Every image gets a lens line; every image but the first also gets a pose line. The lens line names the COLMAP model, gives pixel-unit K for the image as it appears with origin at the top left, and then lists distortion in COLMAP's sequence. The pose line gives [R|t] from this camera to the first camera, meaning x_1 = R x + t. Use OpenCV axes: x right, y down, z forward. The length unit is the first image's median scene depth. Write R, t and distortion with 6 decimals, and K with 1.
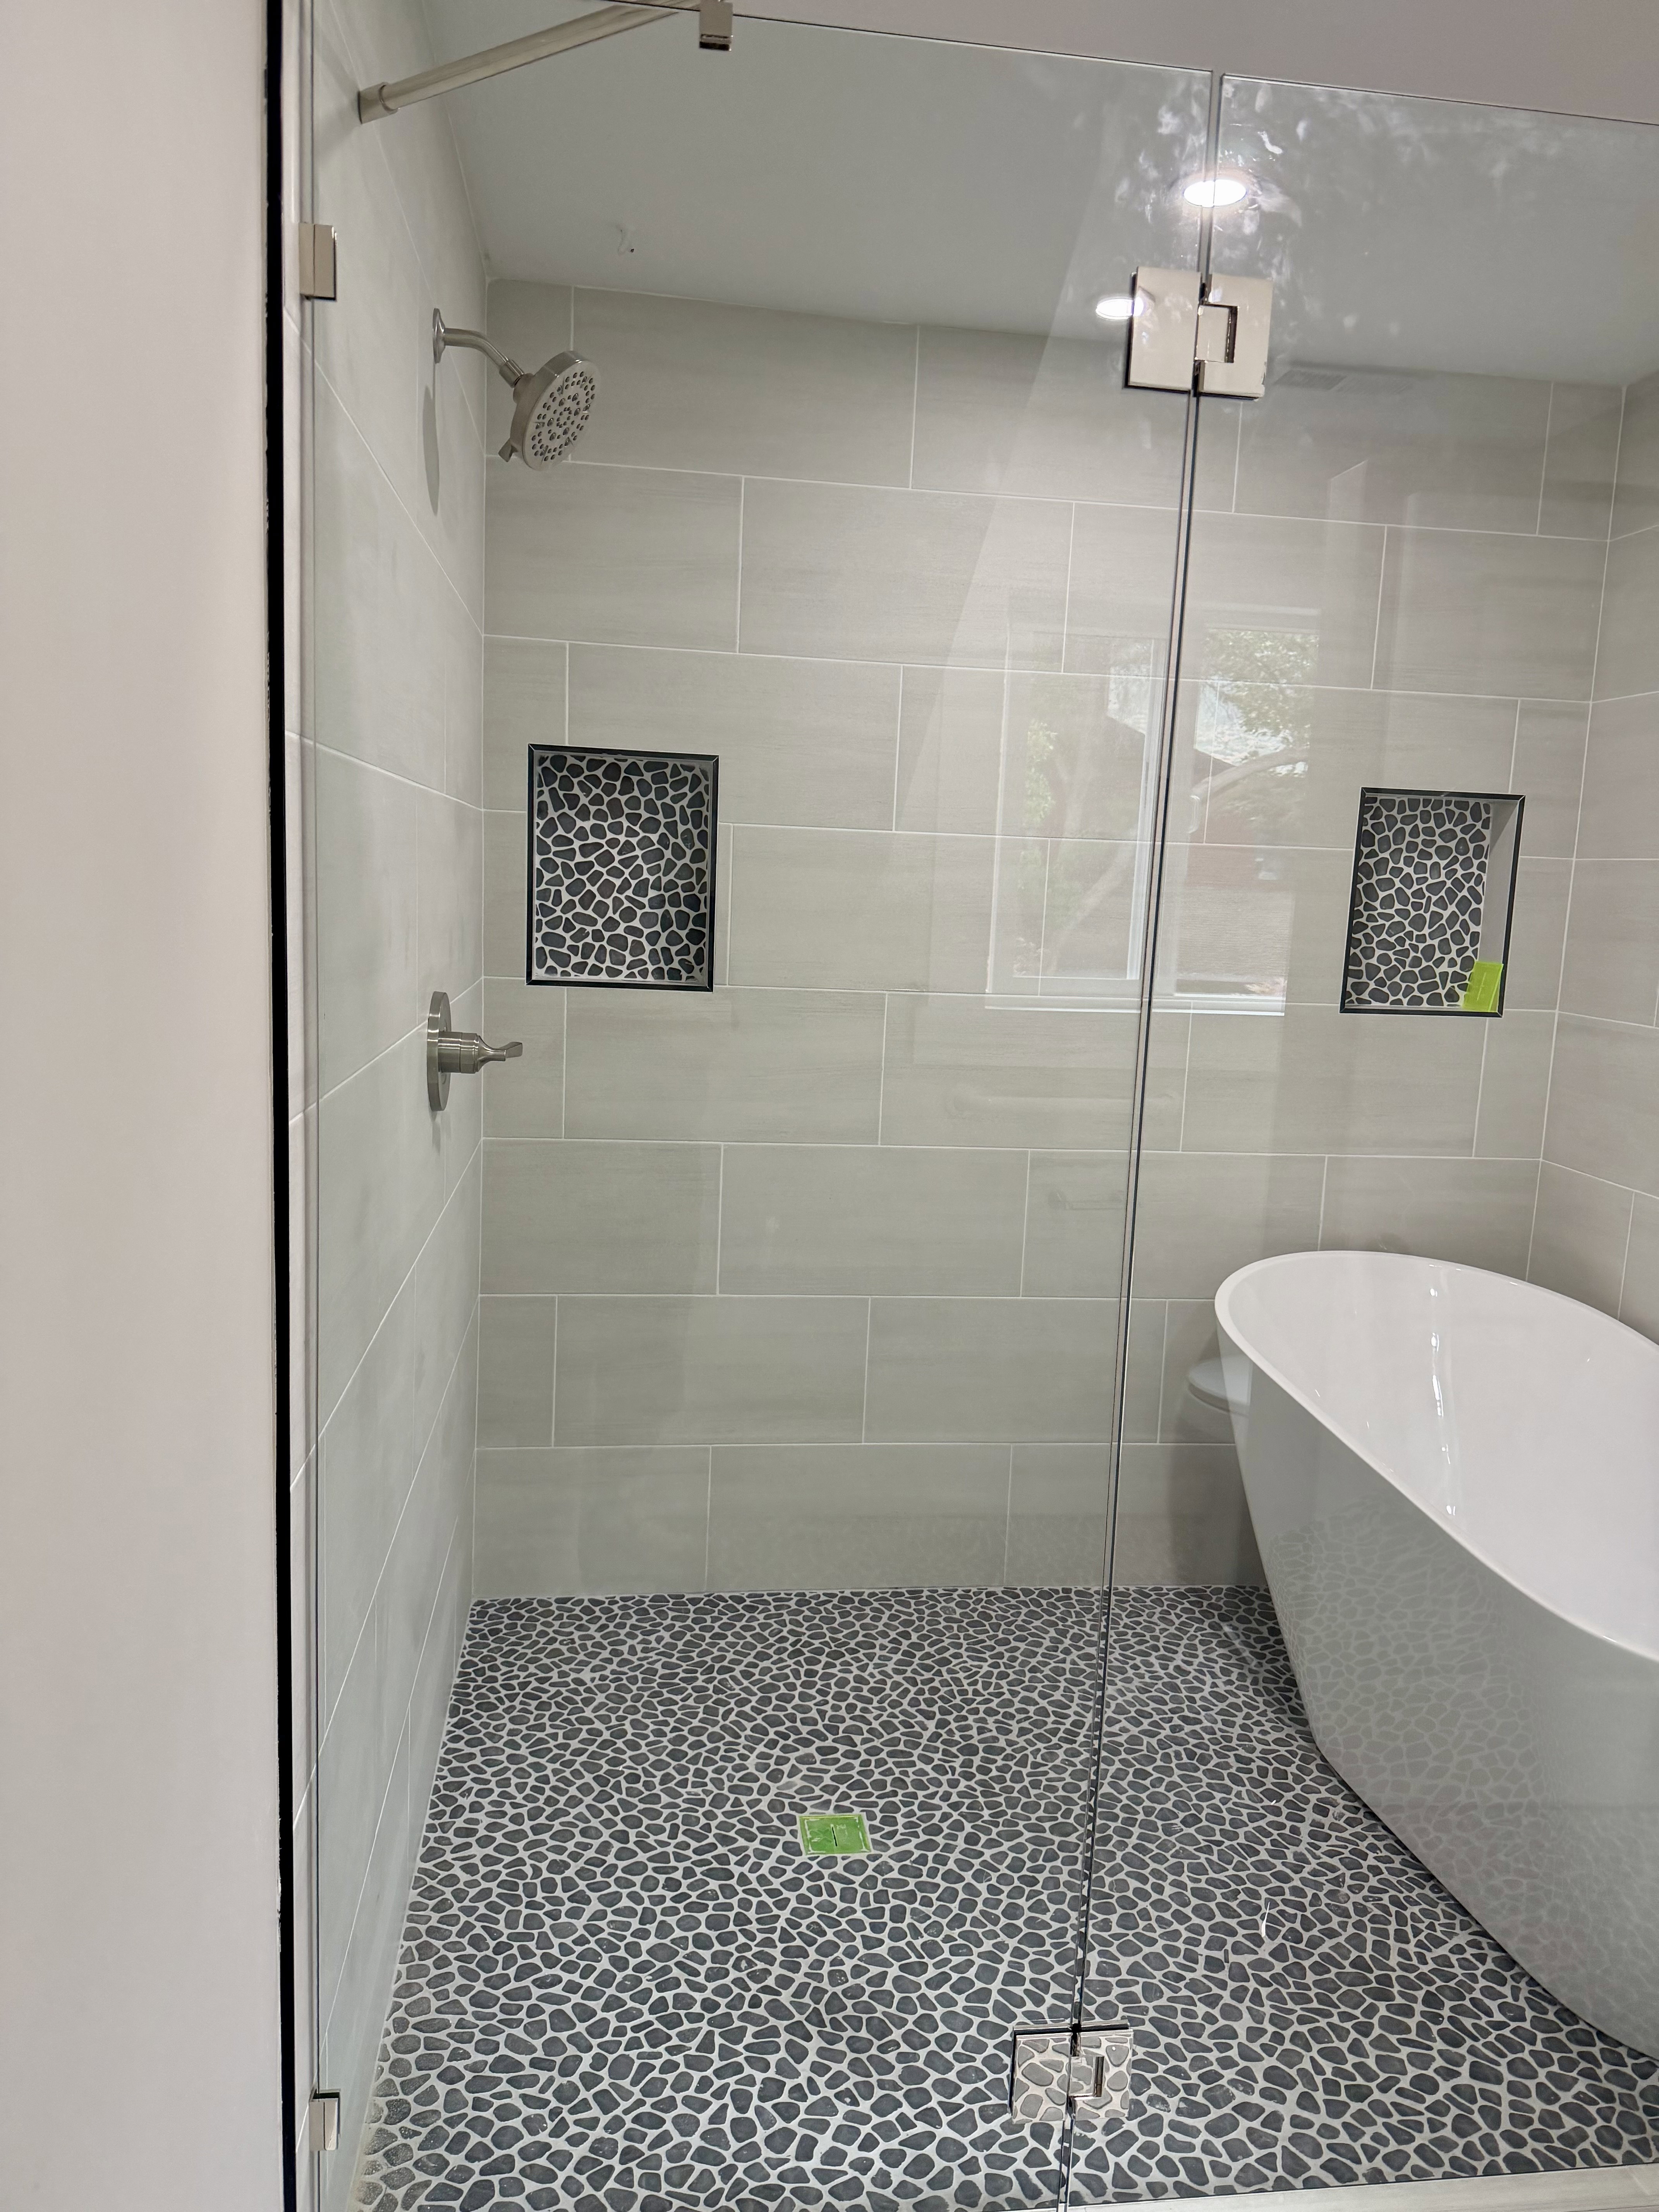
lens RADIAL K [[1555.5, 0, 824.6], [0, 1555.5, 1100.5], [0, 0, 1]] dist [0.009696, -0.019415]
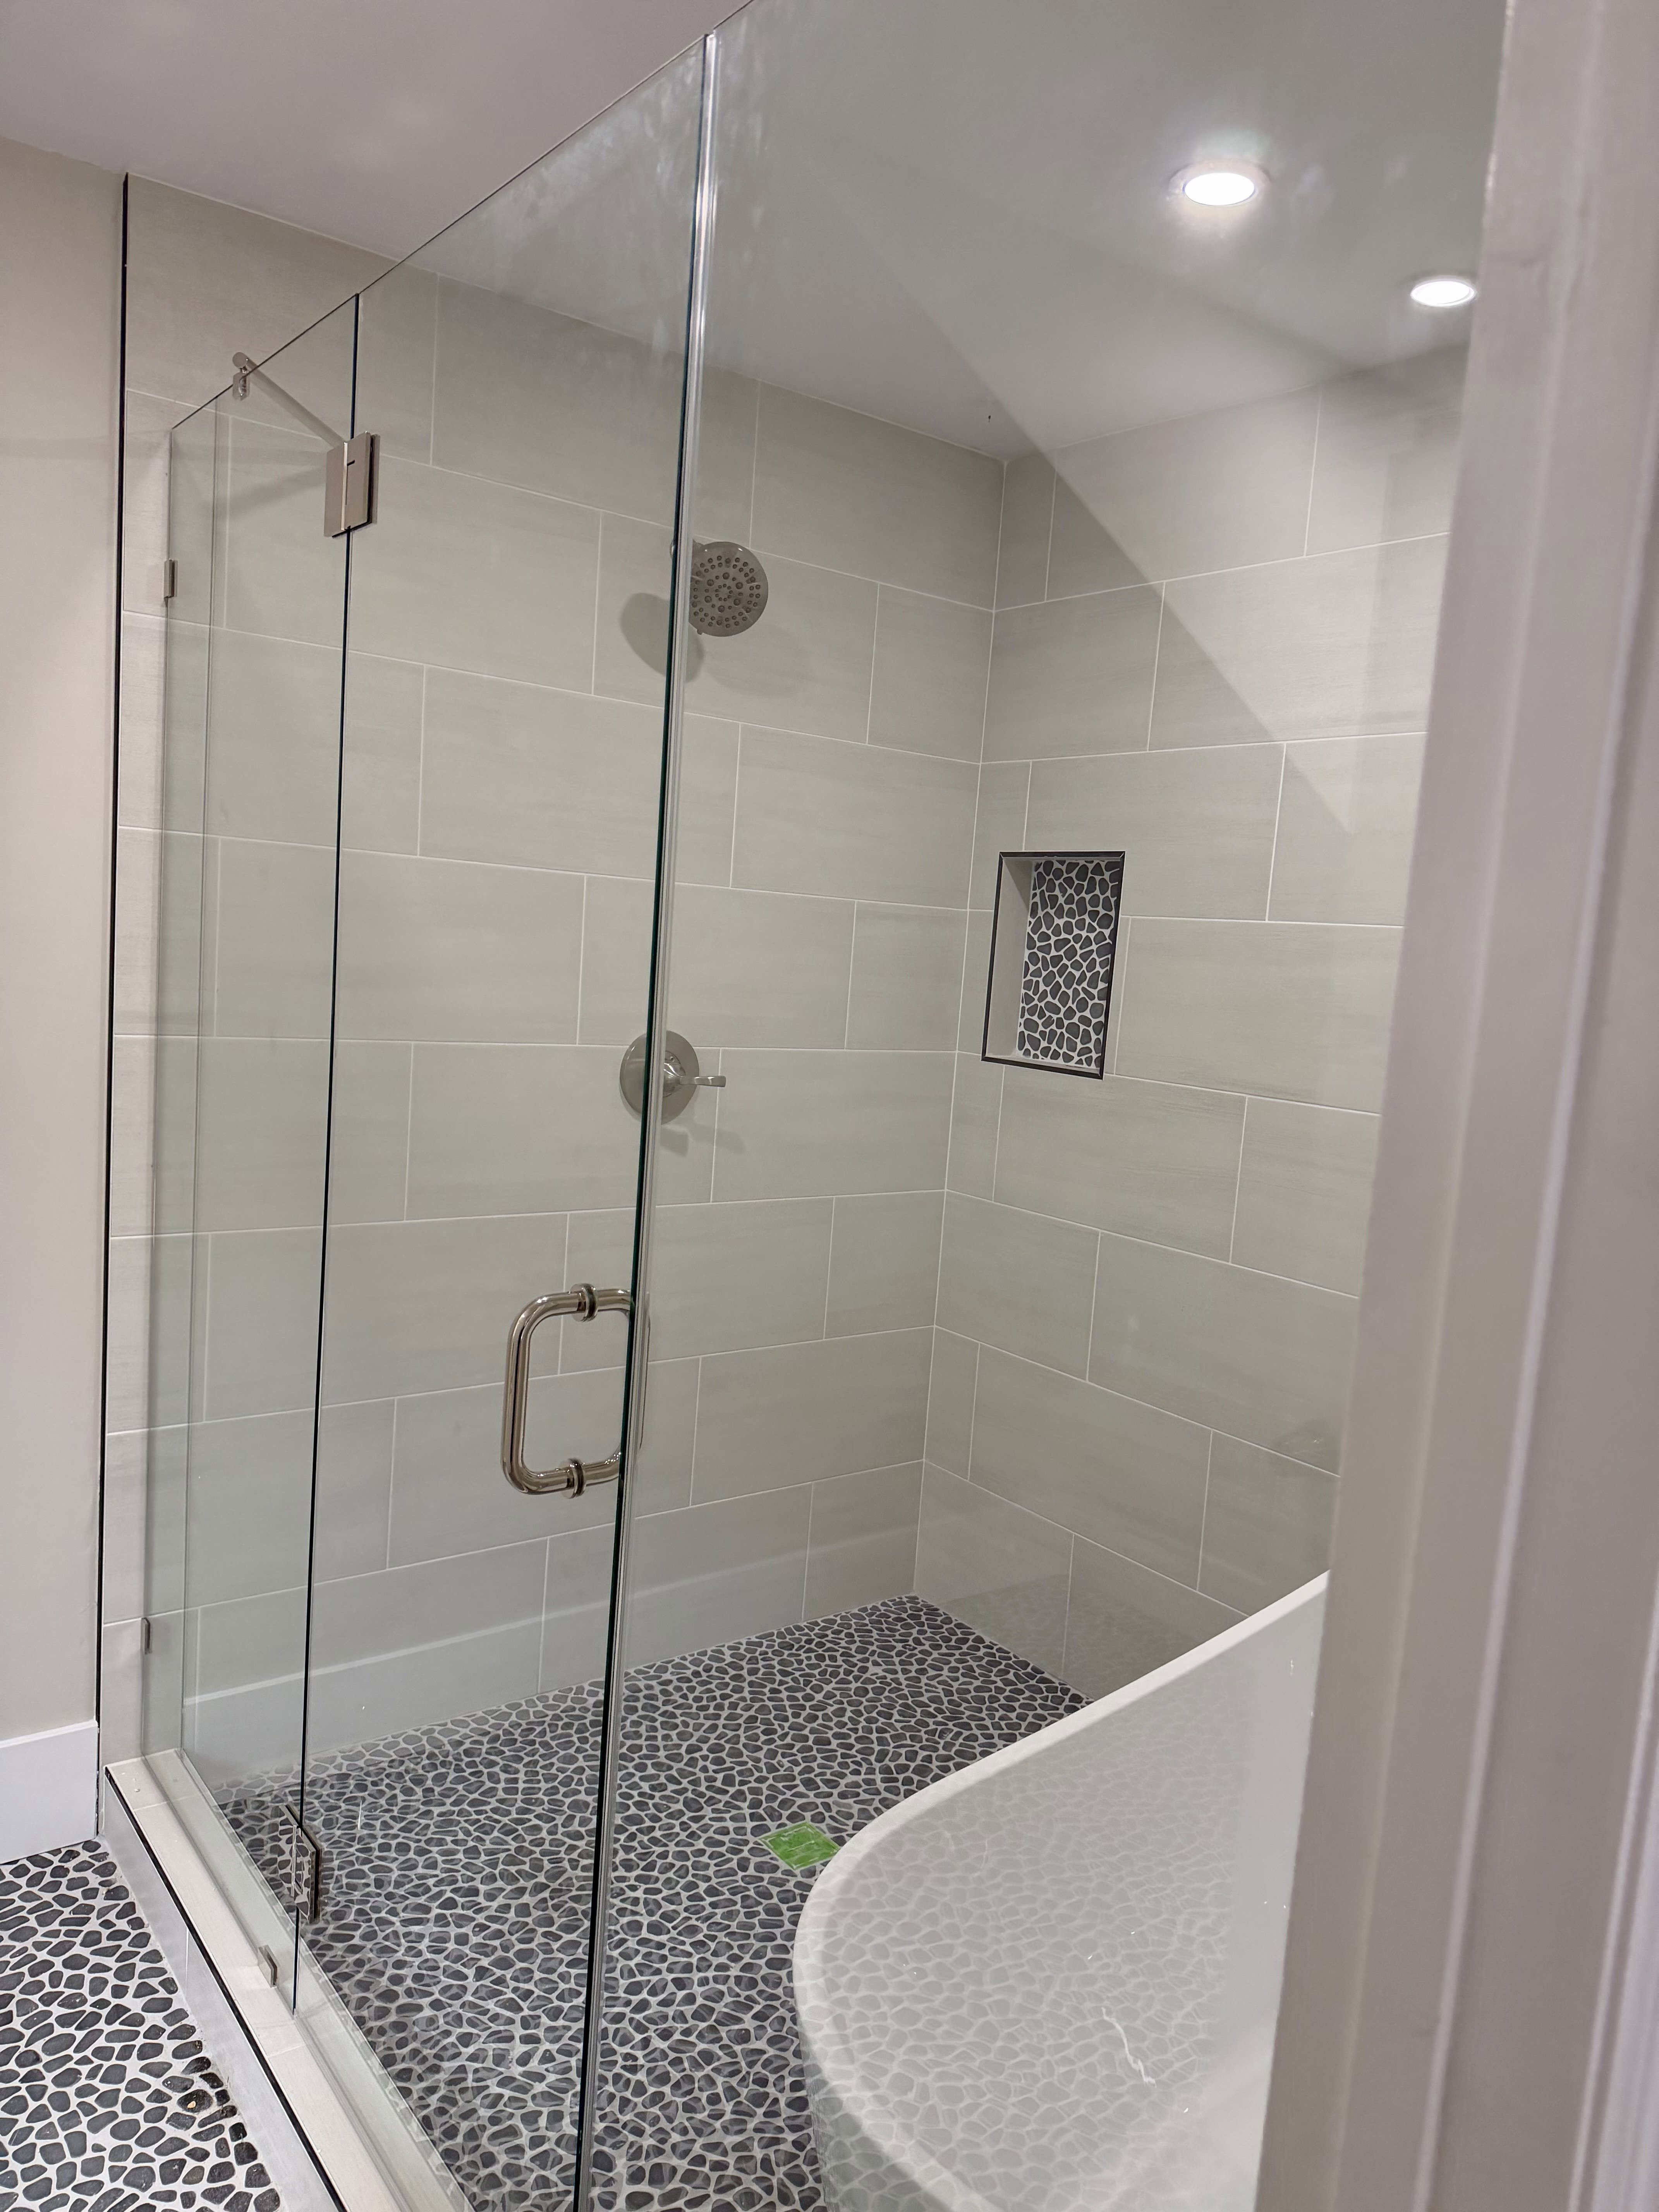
lens RADIAL K [[1555.5, 0, 830.2], [0, 1555.5, 1103.2], [0, 0, 1]] dist [0.009696, -0.019415]
pose [[0.476694, 0.078346, -0.875571, 0.771086], [-0.167101, 0.985936, -0.002755, -0.022990], [0.863041, 0.147622, 0.483081, 0.369086]]
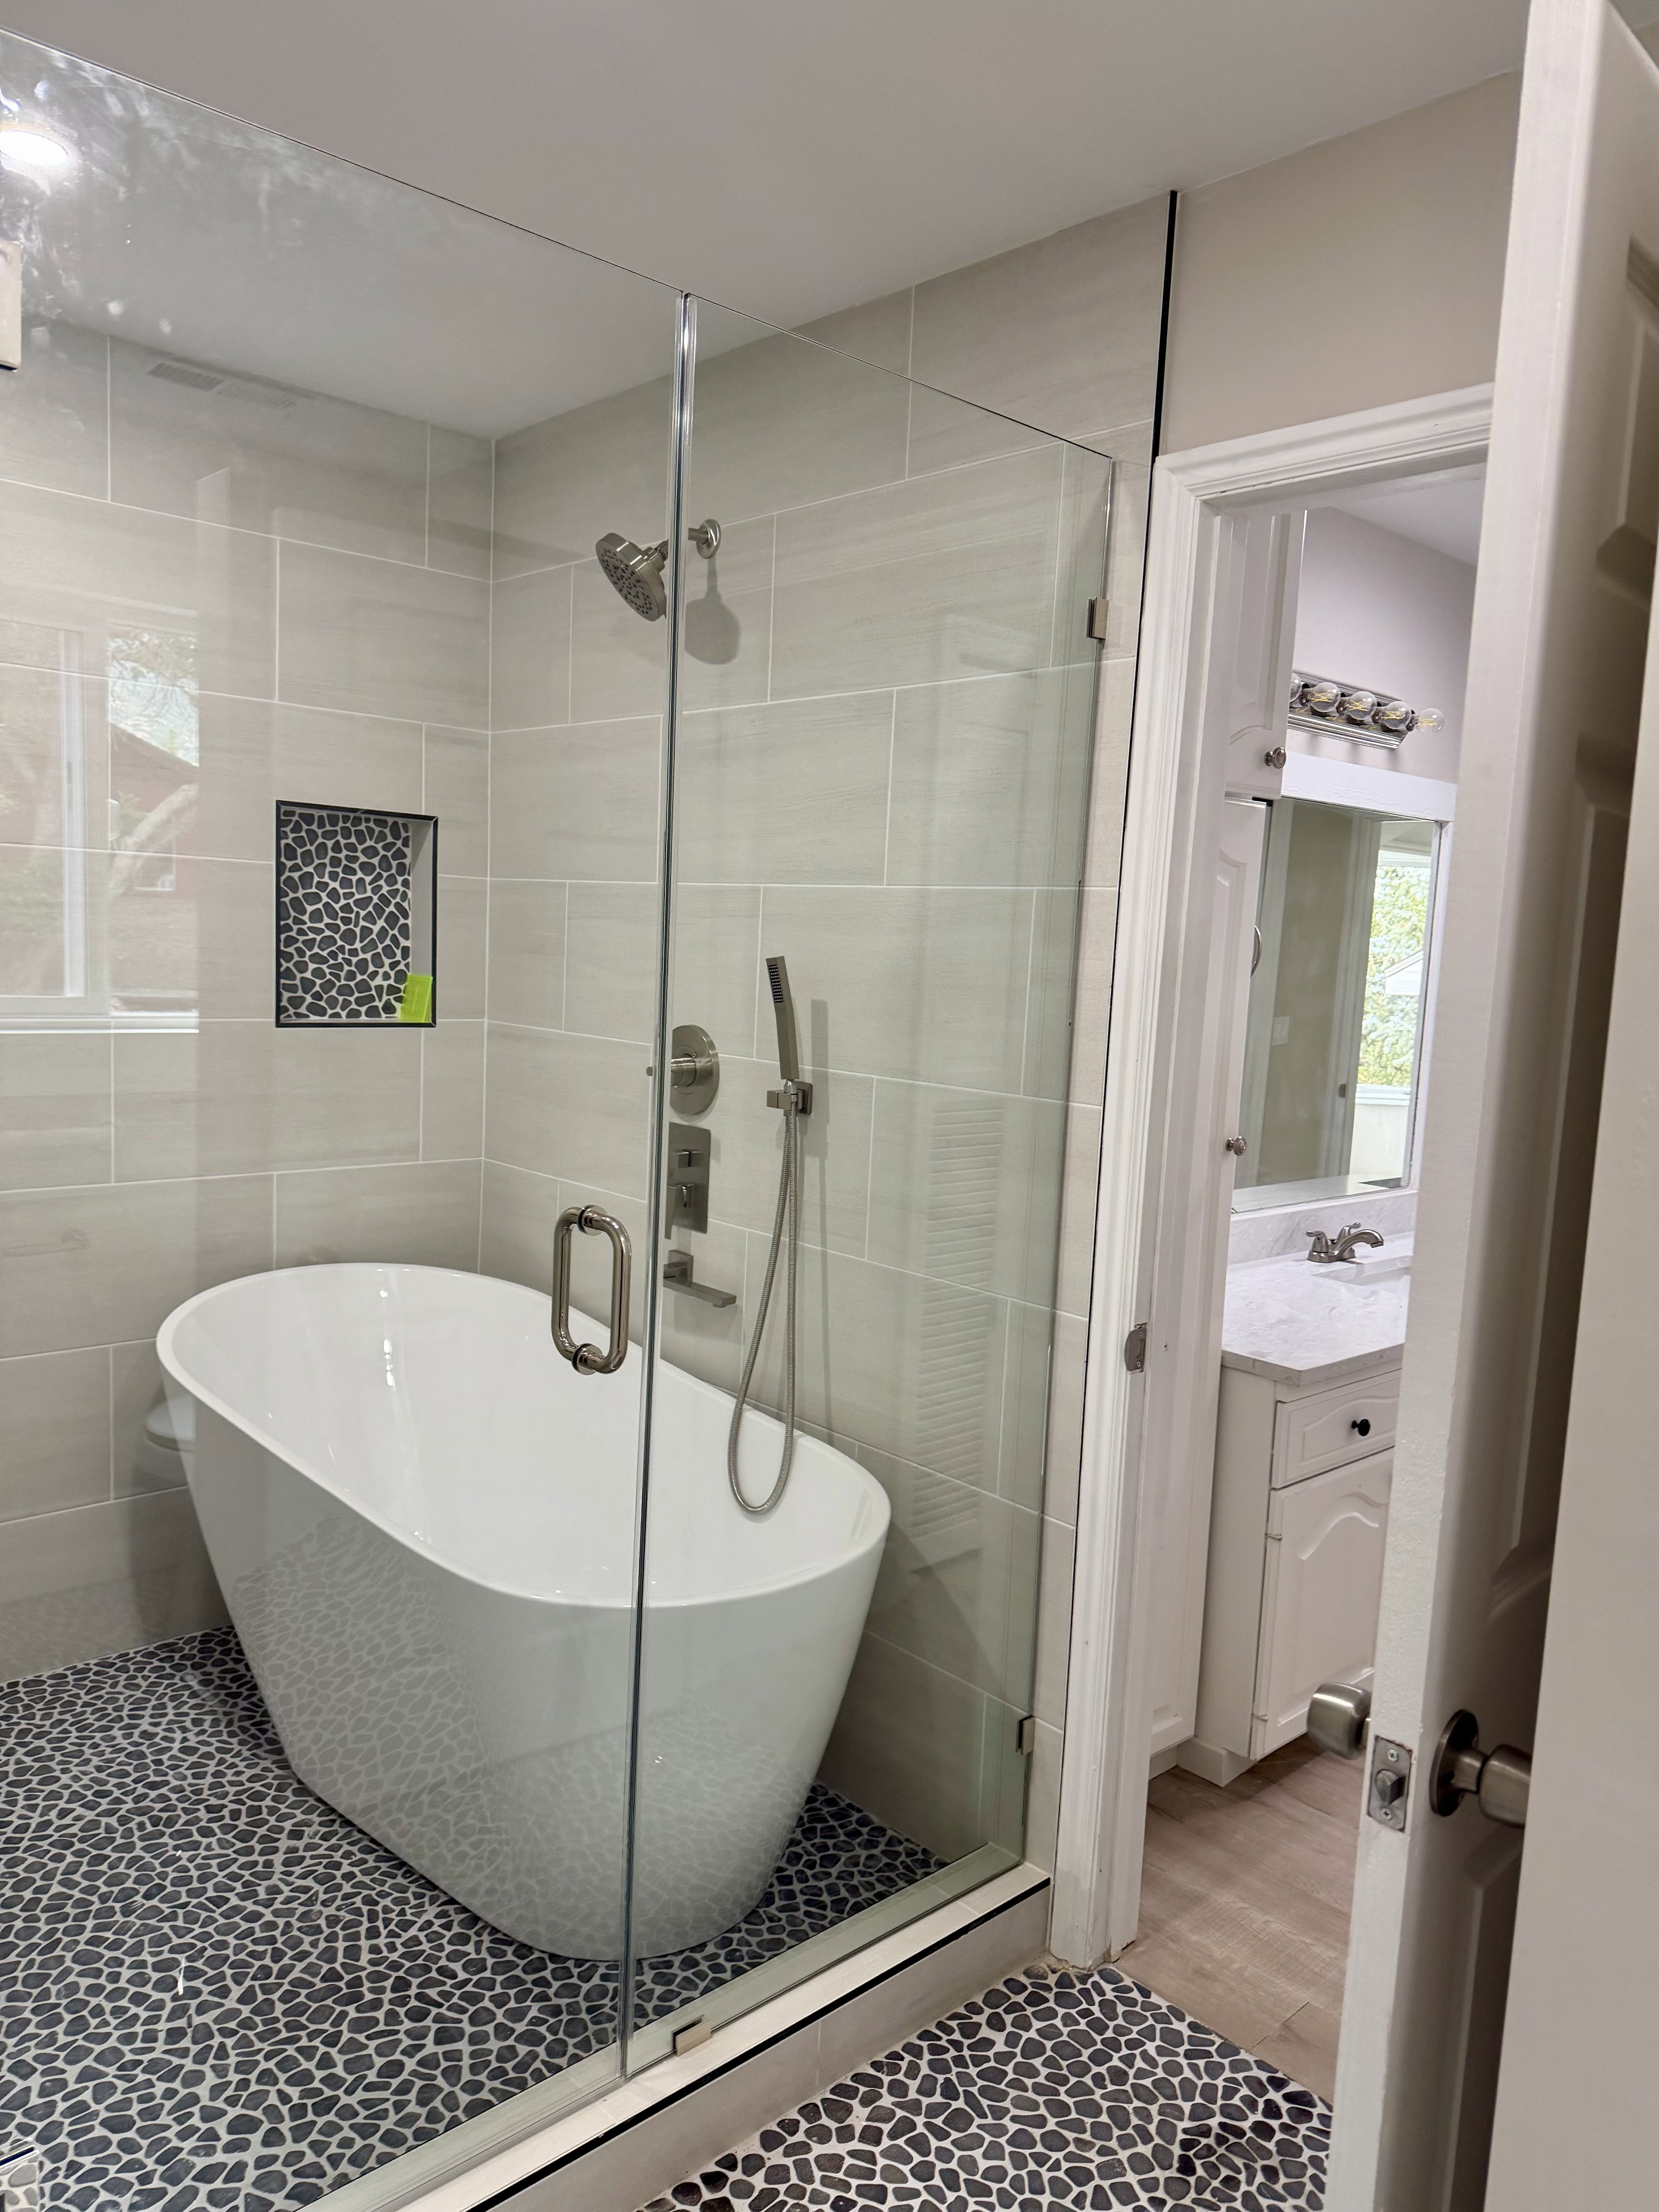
lens RADIAL K [[1555.5, 0, 845.7], [0, 1555.5, 1116.7], [0, 0, 1]] dist [0.009696, -0.019415]
pose [[0.810742, -0.067407, 0.581511, 0.051615], [0.067513, 0.997487, 0.021498, 0.003333], [-0.581498, 0.021830, 0.813255, -0.014643]]
